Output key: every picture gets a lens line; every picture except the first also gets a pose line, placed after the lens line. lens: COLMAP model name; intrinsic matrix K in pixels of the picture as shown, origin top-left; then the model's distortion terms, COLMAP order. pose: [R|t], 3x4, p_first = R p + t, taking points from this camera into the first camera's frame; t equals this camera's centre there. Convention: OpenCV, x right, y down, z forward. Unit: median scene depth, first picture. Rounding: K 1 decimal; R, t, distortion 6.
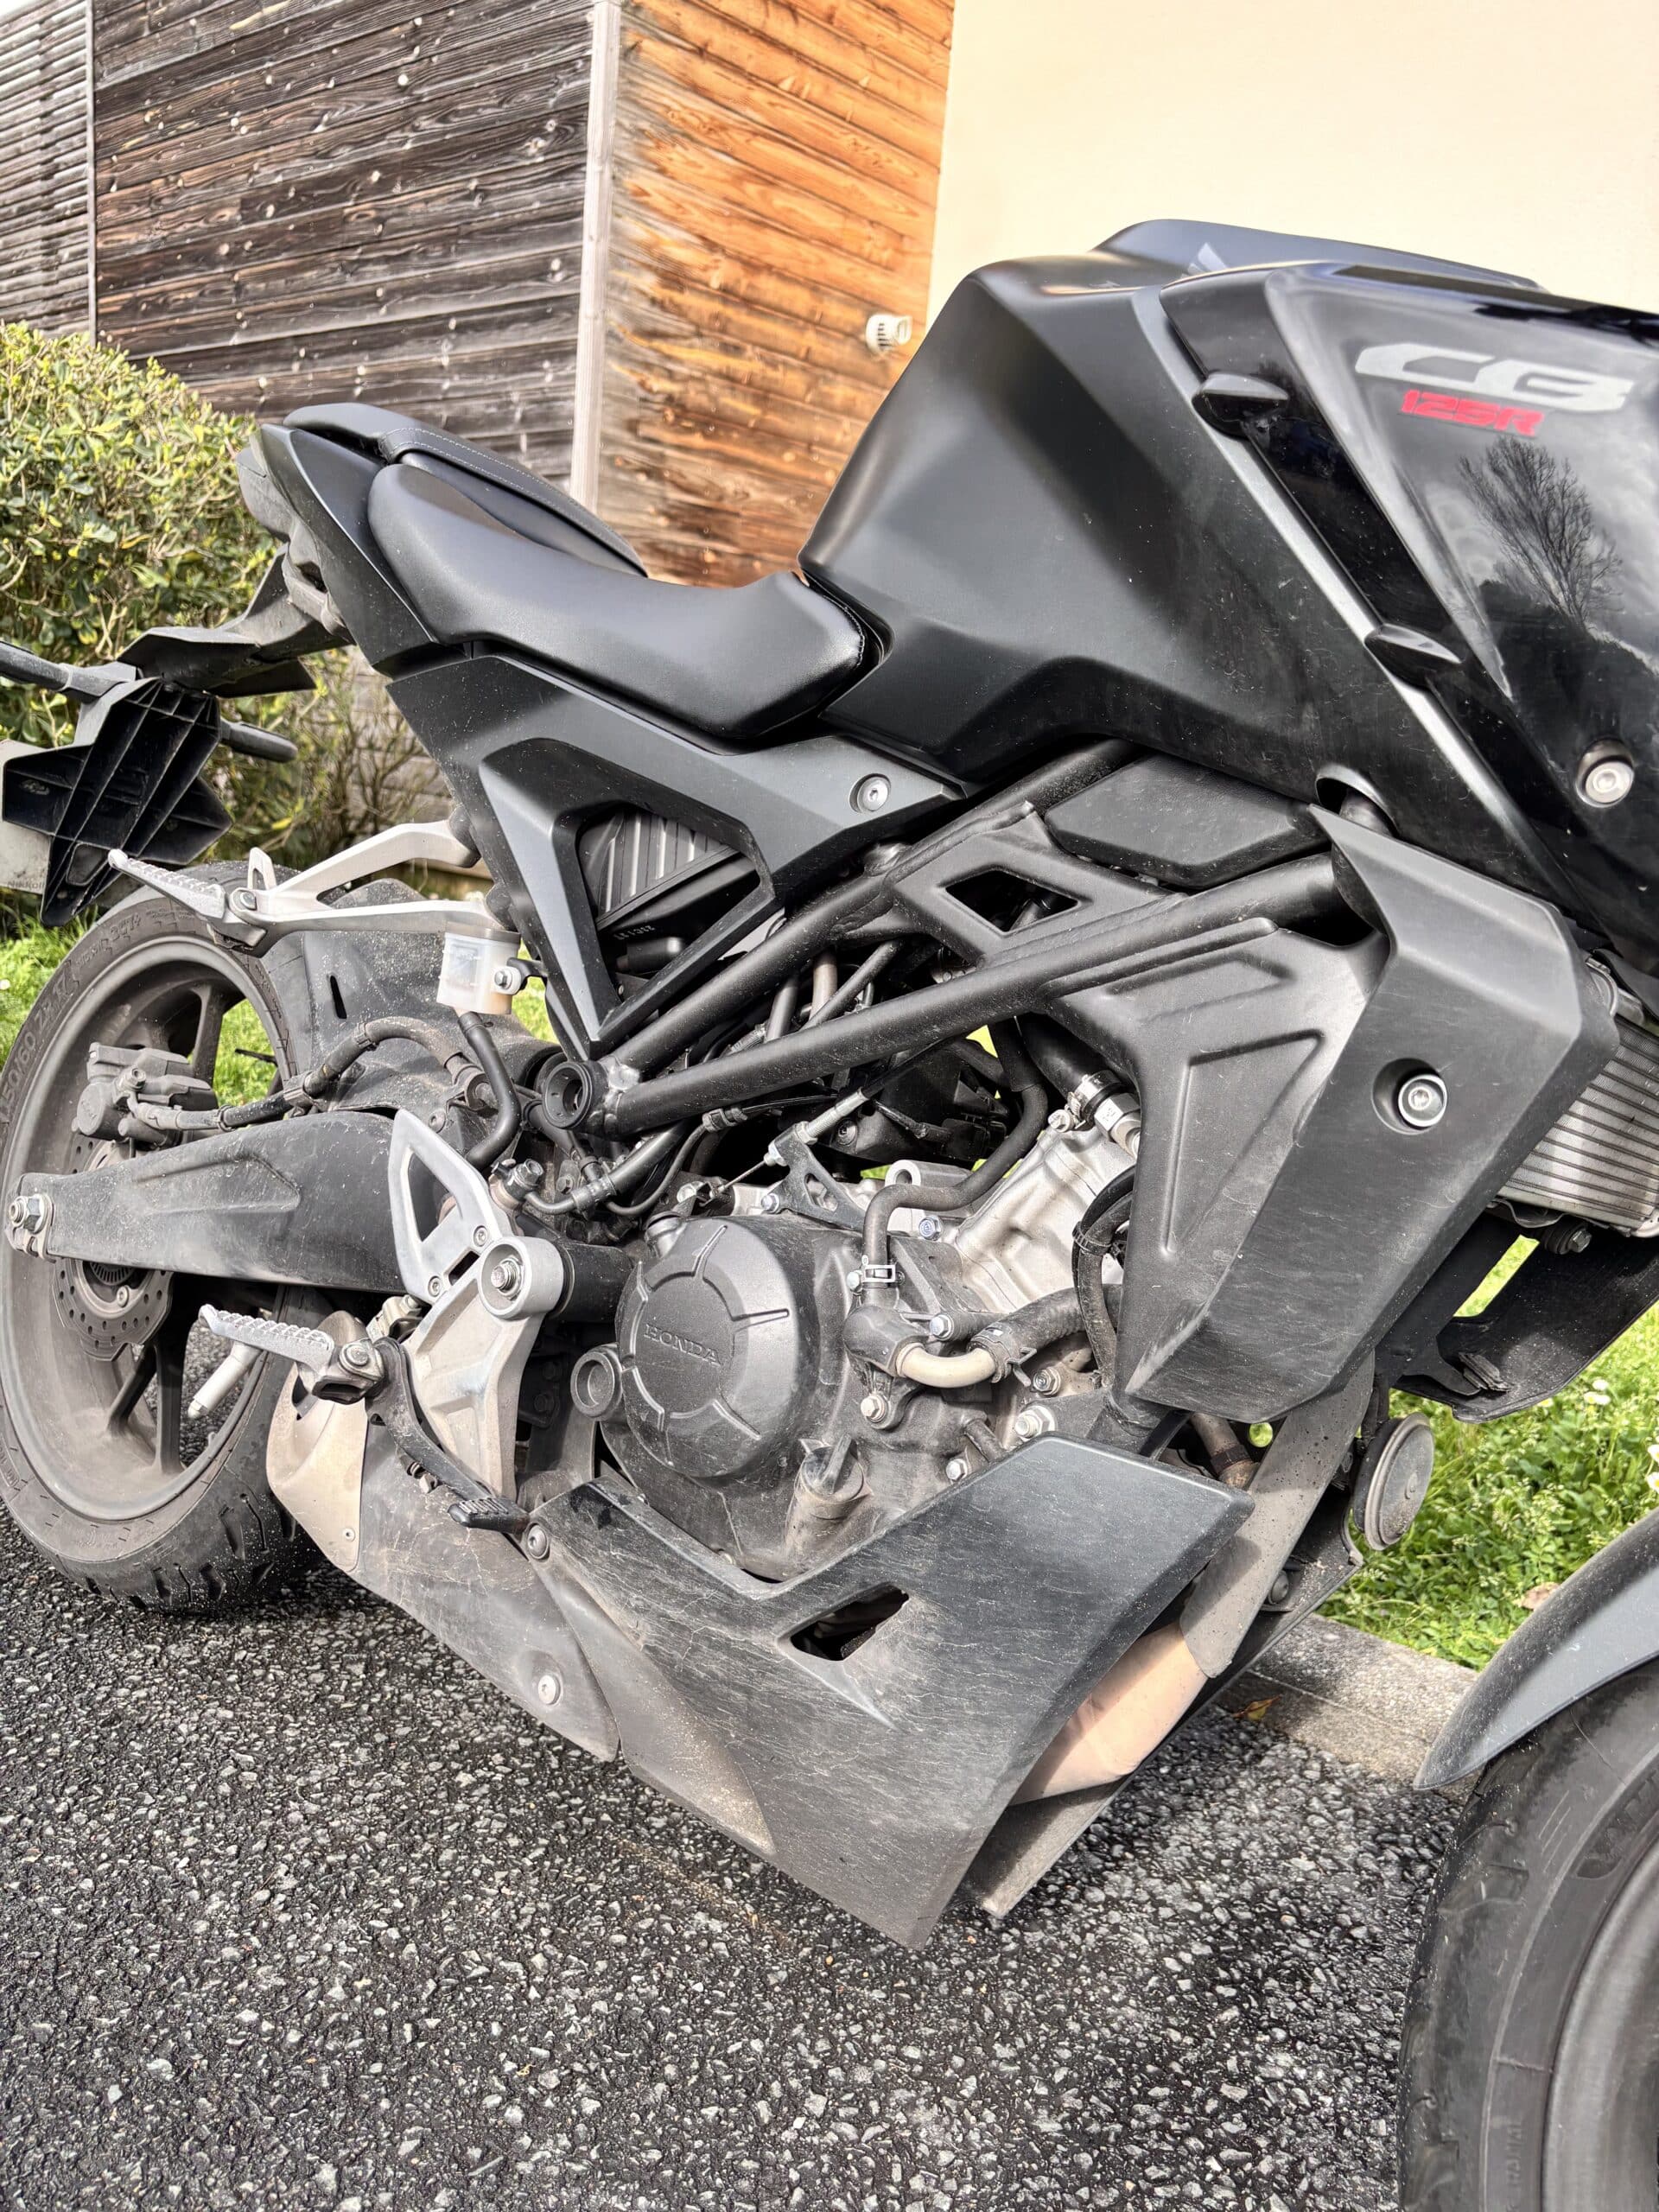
lens RADIAL K [[1724.9, 0, 829.5], [0, 1724.9, 1106.0], [0, 0, 1]] dist [0.071443, -0.083037]
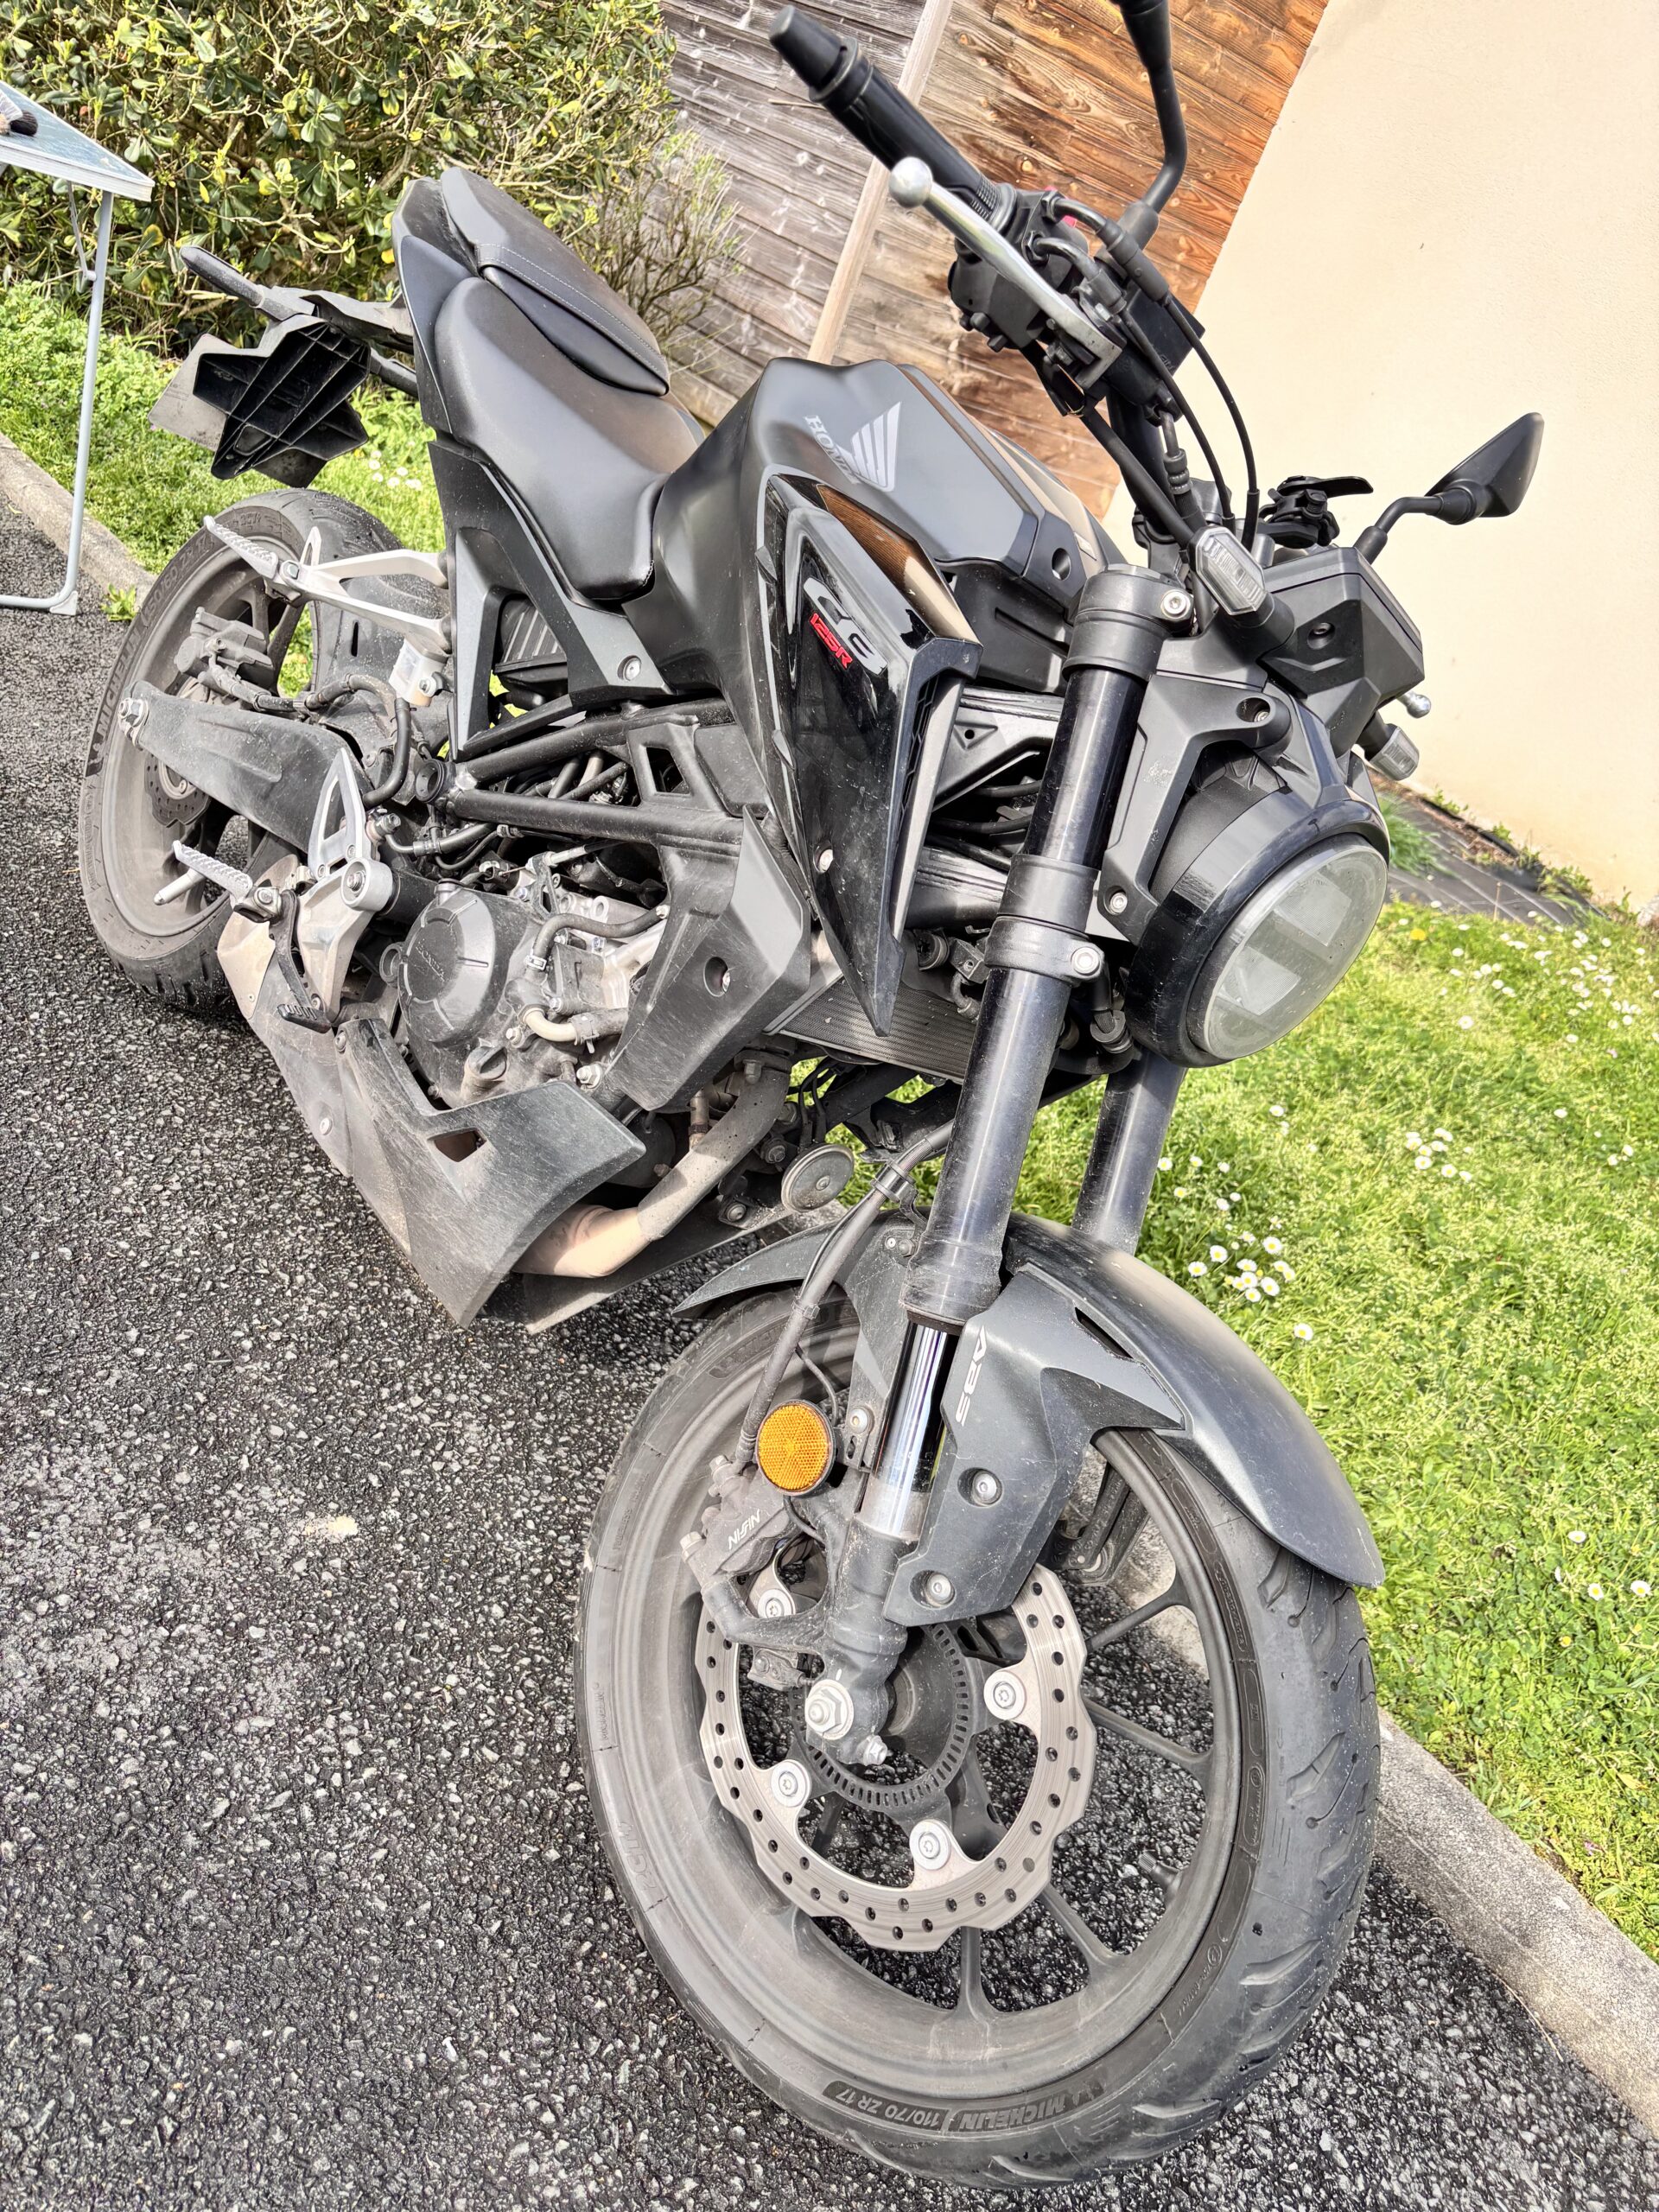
lens RADIAL K [[1735.4, 0, 829.5], [0, 1735.4, 1106.0], [0, 0, 1]] dist [0.038977, -0.004802]
pose [[0.941482, 0.331879, -0.058888, 0.365625], [-0.308727, 0.919187, 0.244506, -0.225725], [0.135276, -0.212018, 0.967858, -0.510482]]
